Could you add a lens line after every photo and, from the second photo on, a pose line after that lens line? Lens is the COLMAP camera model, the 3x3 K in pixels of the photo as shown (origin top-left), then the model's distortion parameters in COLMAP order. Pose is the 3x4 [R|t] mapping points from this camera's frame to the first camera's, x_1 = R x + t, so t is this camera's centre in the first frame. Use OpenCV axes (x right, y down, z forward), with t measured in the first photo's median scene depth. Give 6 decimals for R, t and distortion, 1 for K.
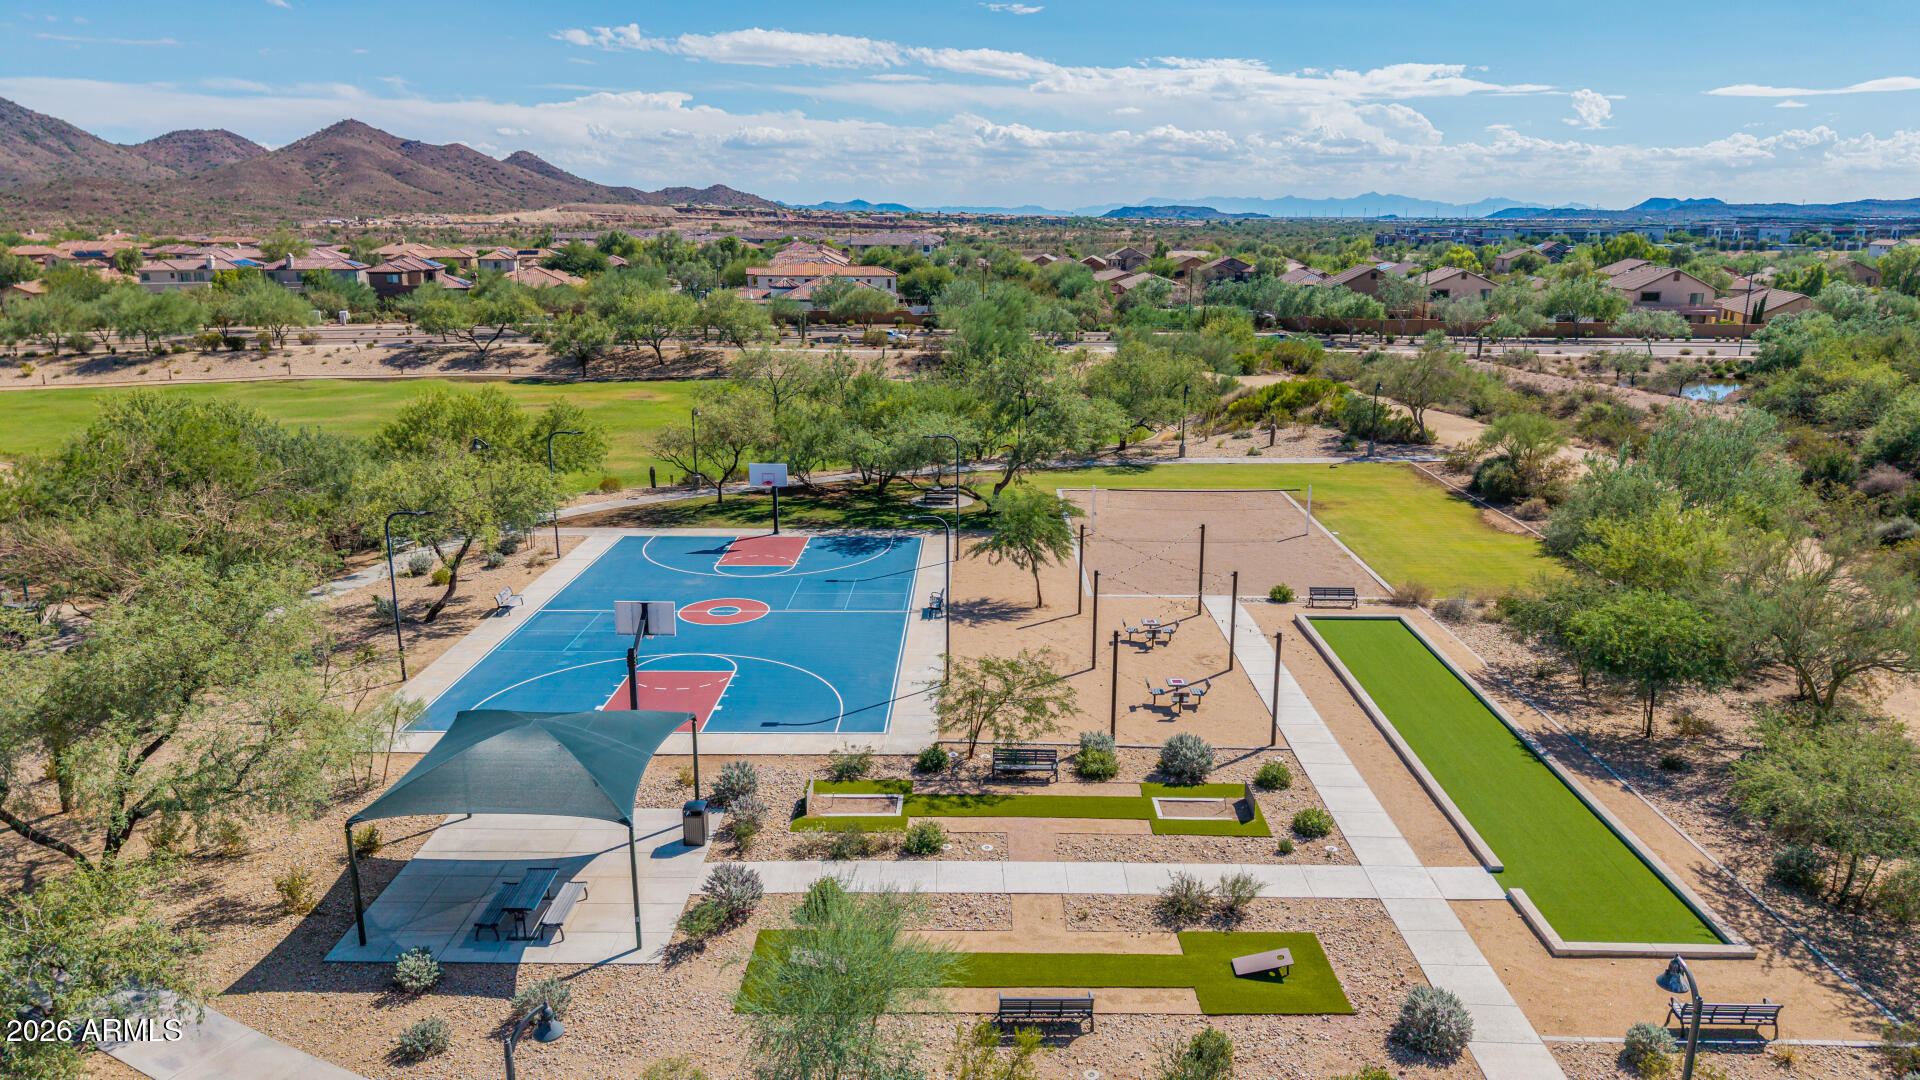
lens RADIAL K [[1286.0, 0, 946.9], [0, 1286.0, 540.6], [0, 0, 1]] dist [0.017109, -0.006679]
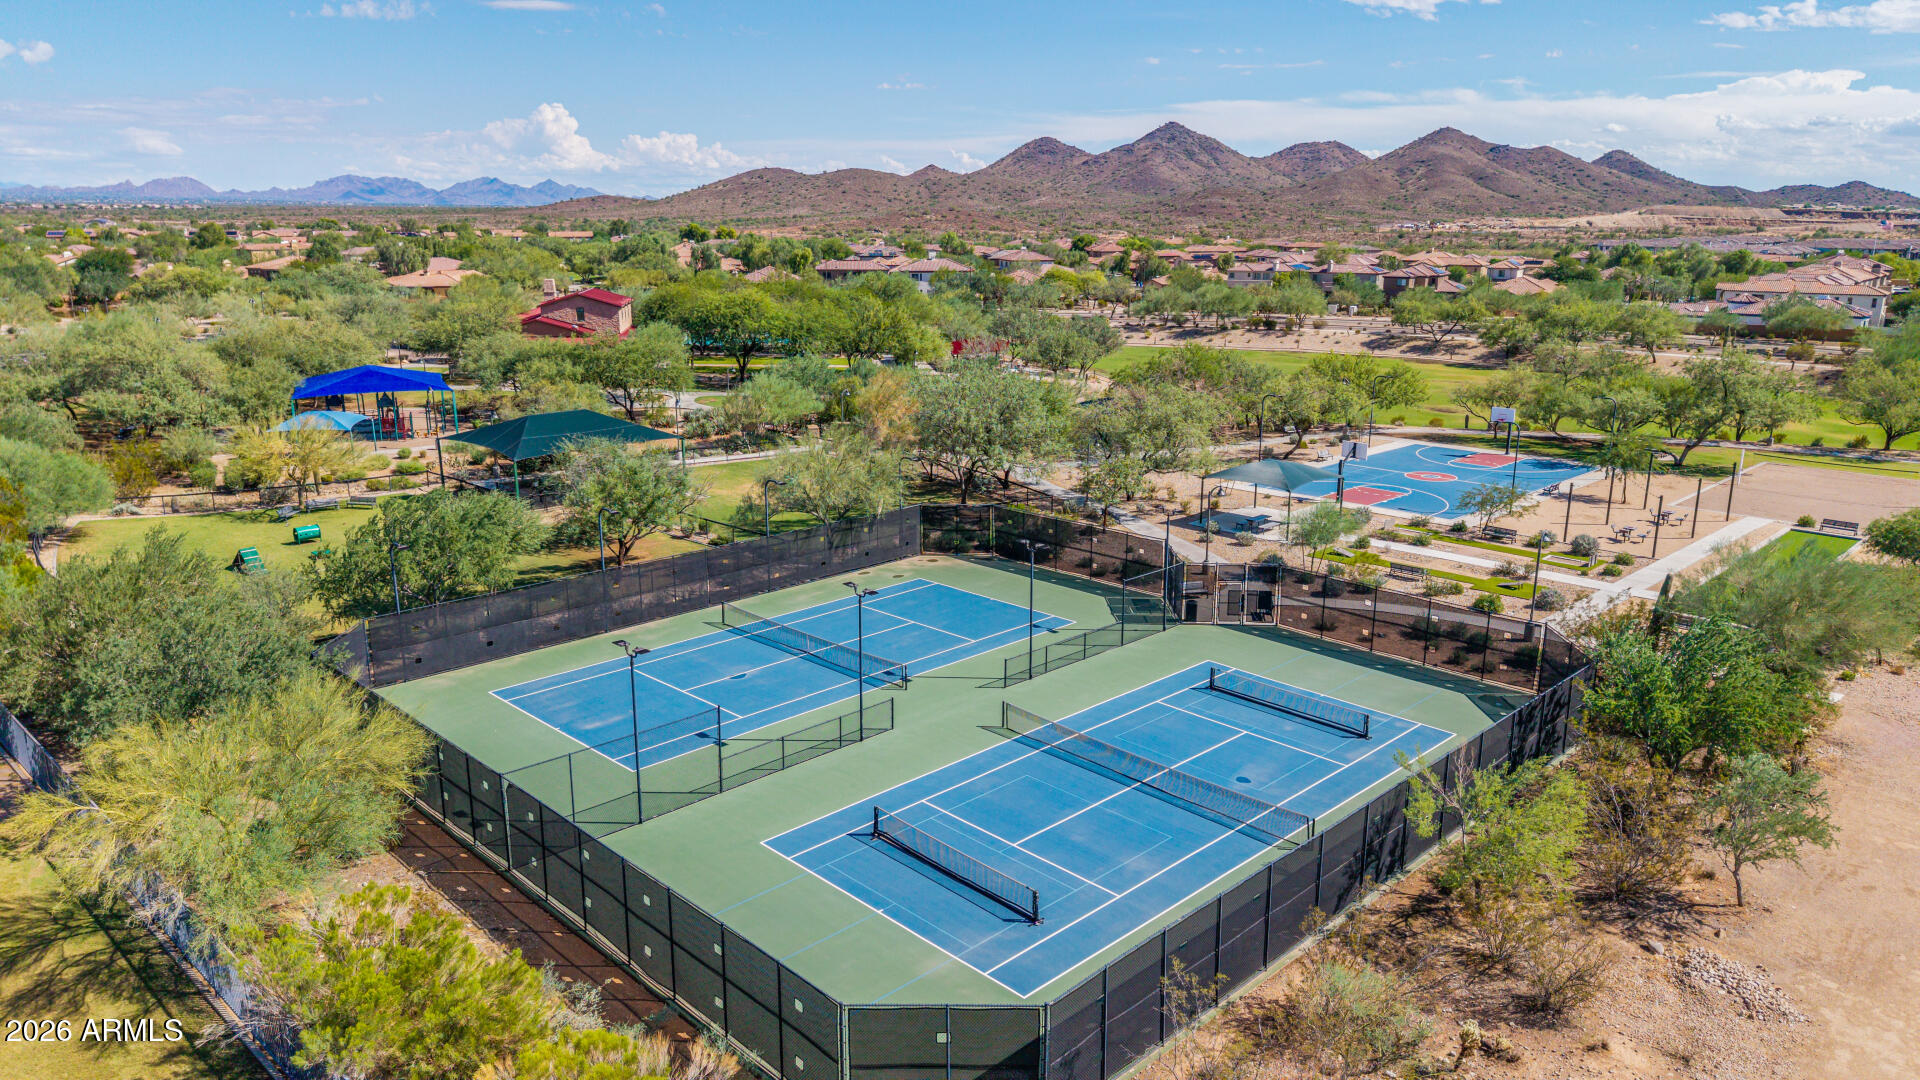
lens RADIAL K [[1286.0, 0, 953.9], [0, 1286.0, 536.2], [0, 0, 1]] dist [0.017109, -0.006679]
pose [[0.718893, 0.169338, -0.674179, 0.117554], [-0.172044, 0.983043, 0.063463, 0.027822], [0.673494, 0.070365, 0.735836, -0.158551]]
